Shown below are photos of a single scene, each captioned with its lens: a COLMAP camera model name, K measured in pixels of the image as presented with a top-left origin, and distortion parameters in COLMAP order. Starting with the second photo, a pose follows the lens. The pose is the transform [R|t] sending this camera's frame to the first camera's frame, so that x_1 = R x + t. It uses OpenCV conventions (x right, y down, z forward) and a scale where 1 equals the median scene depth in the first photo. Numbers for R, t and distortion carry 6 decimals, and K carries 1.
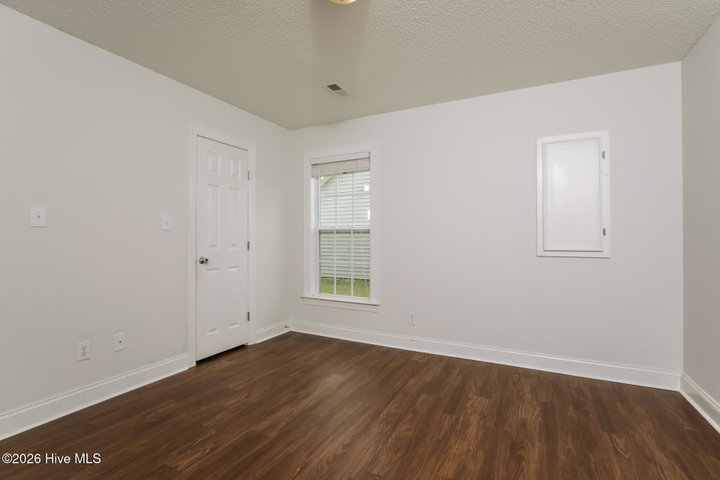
lens RADIAL K [[337.8, 0, 360.0], [0, 337.8, 240.0], [0, 0, 1]] dist [-0.012584, 0.000517]
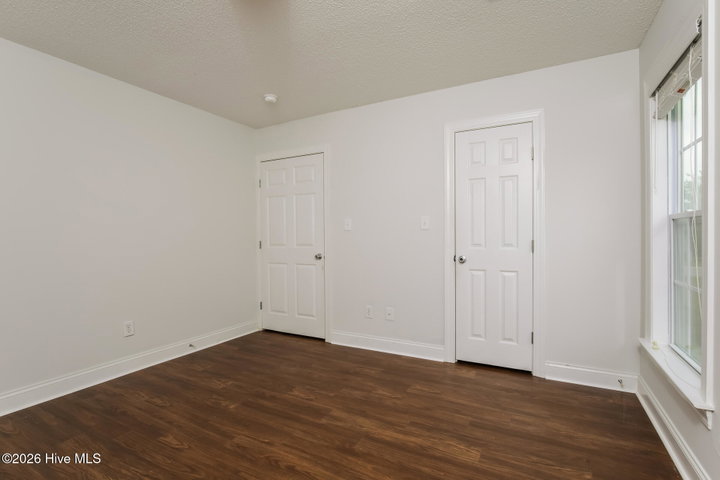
lens RADIAL K [[337.8, 0, 360.0], [0, 337.8, 240.0], [0, 0, 1]] dist [-0.012584, 0.000517]
pose [[-0.019038, 0.007172, -0.999793, 0.600436], [0.006356, 0.999955, 0.007052, -0.005134], [0.999799, -0.006220, -0.019083, 0.848073]]
